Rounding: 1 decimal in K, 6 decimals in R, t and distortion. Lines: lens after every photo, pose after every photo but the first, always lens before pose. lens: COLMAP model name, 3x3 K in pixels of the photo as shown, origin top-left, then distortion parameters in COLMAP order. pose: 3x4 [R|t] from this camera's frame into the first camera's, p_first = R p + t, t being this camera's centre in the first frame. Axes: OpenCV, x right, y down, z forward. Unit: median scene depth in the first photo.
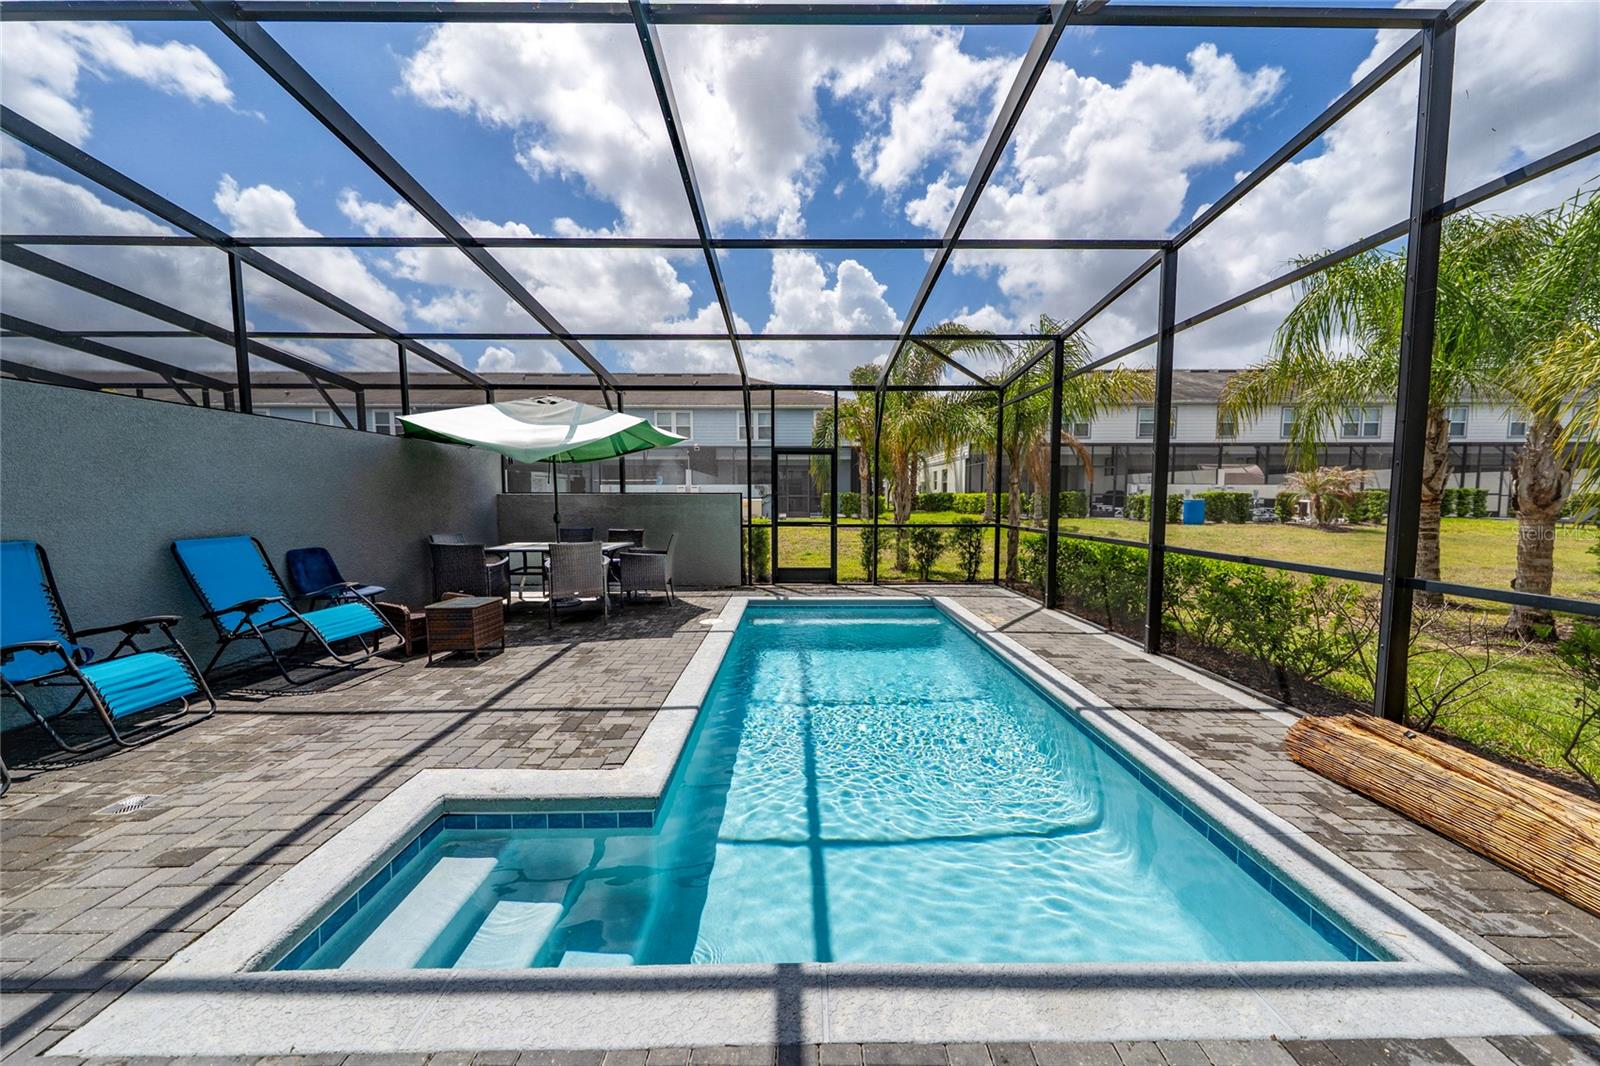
lens RADIAL K [[527.1, 0, 796.0], [0, 527.1, 535.6], [0, 0, 1]] dist [0.001125, -0.000076]
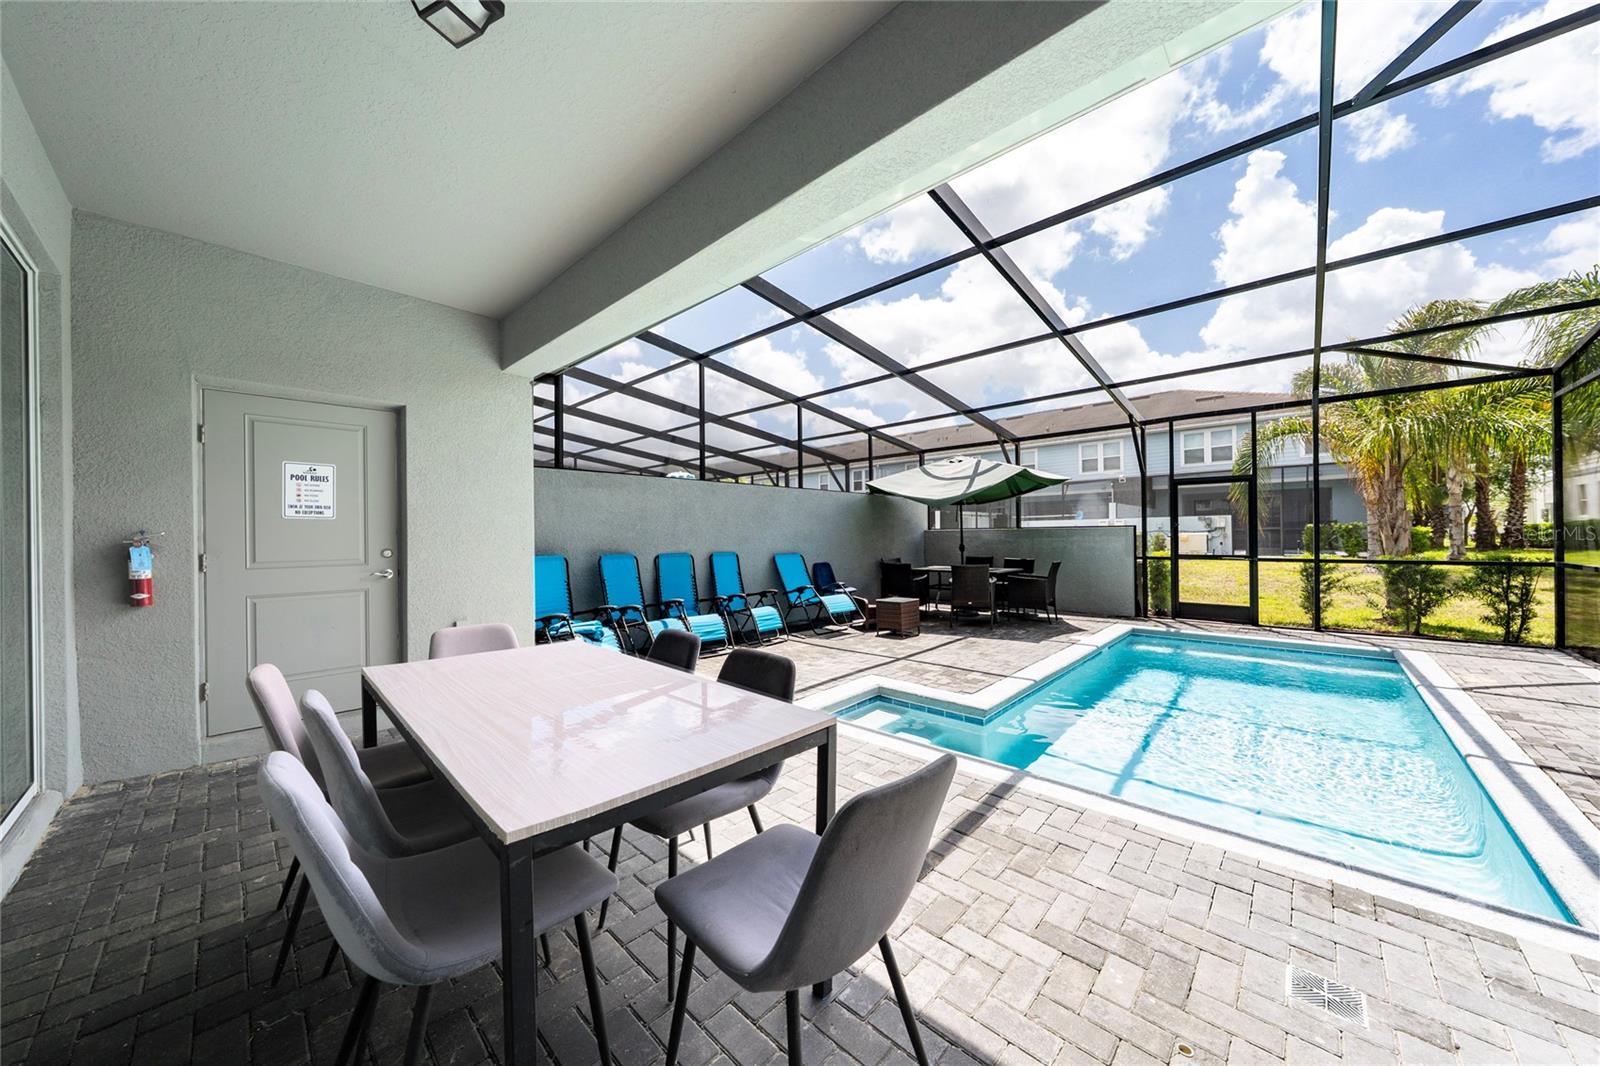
lens RADIAL K [[537.1, 0, 813.8], [0, 537.1, 535.8], [0, 0, 1]] dist [0.001182, 0.000122]
pose [[0.738455, -0.009444, -0.674237, 0.256850], [-0.037877, 0.997742, -0.055460, 0.038077], [0.673238, 0.066493, 0.736430, -0.340064]]
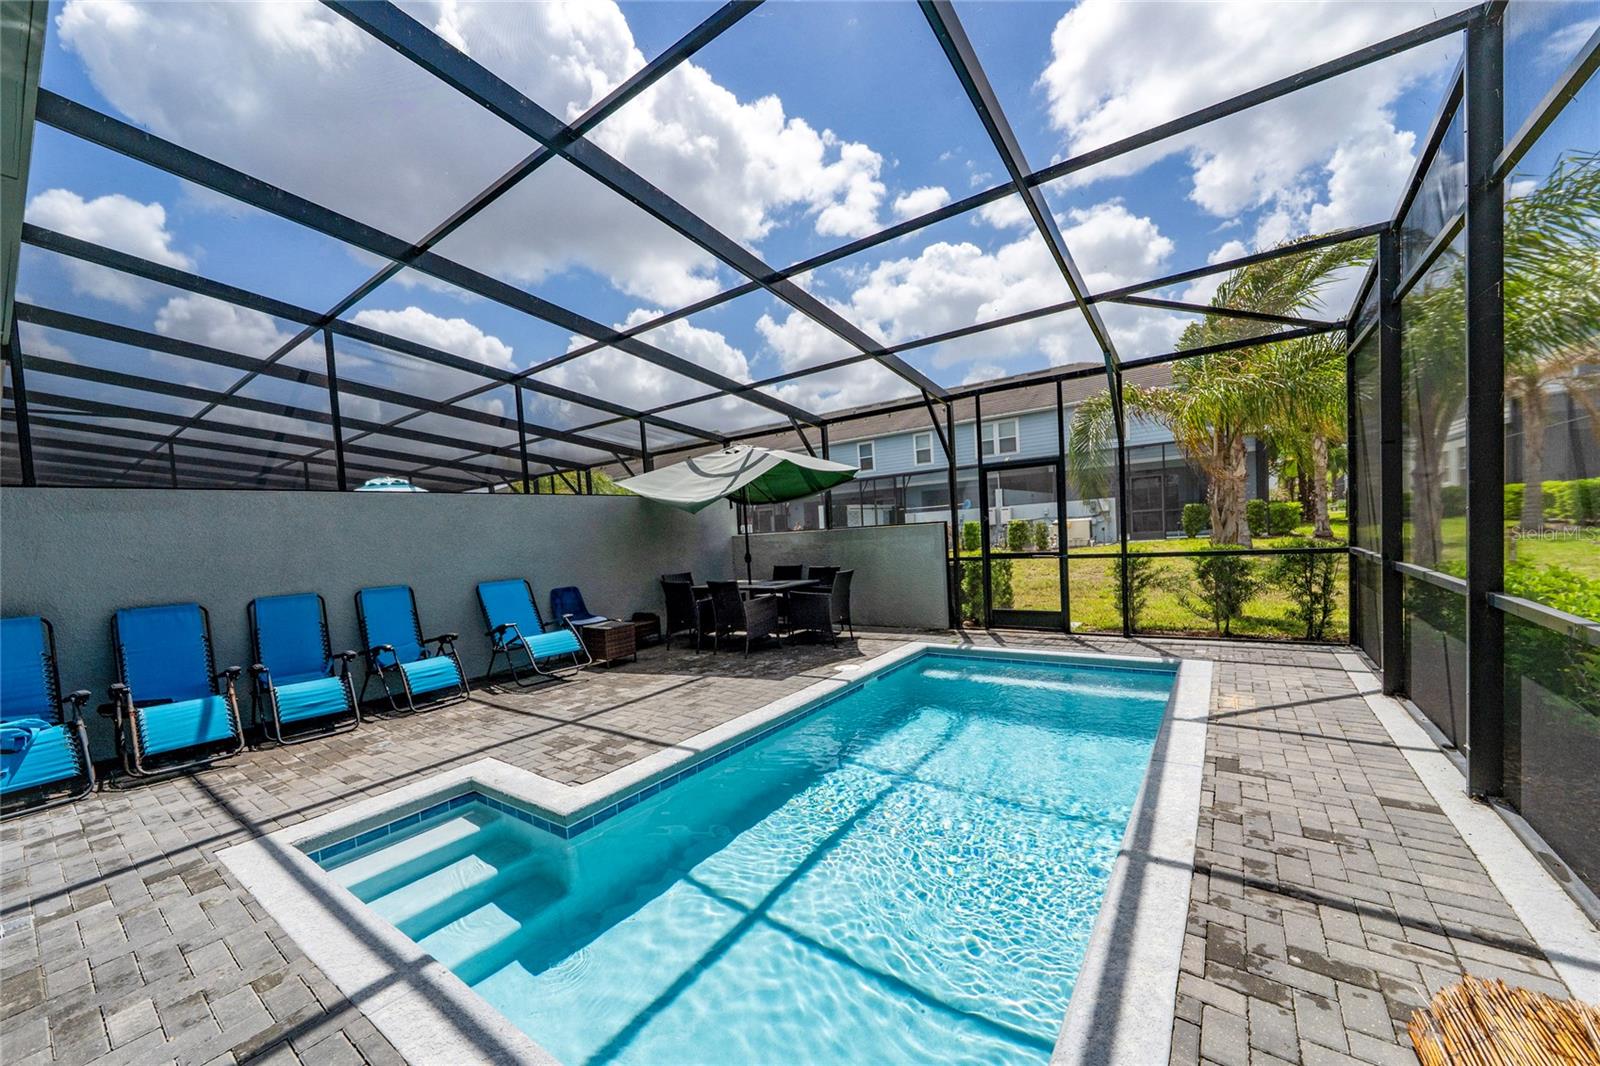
lens RADIAL K [[593.0, 0, 796.3], [0, 593.0, 543.1], [0, 0, 1]] dist [-0.002181, -0.000177]
pose [[0.806576, -0.037864, -0.589917, 0.505205], [0.017372, 0.999034, -0.040370, -0.019302], [0.590875, 0.022313, 0.806454, 0.131899]]
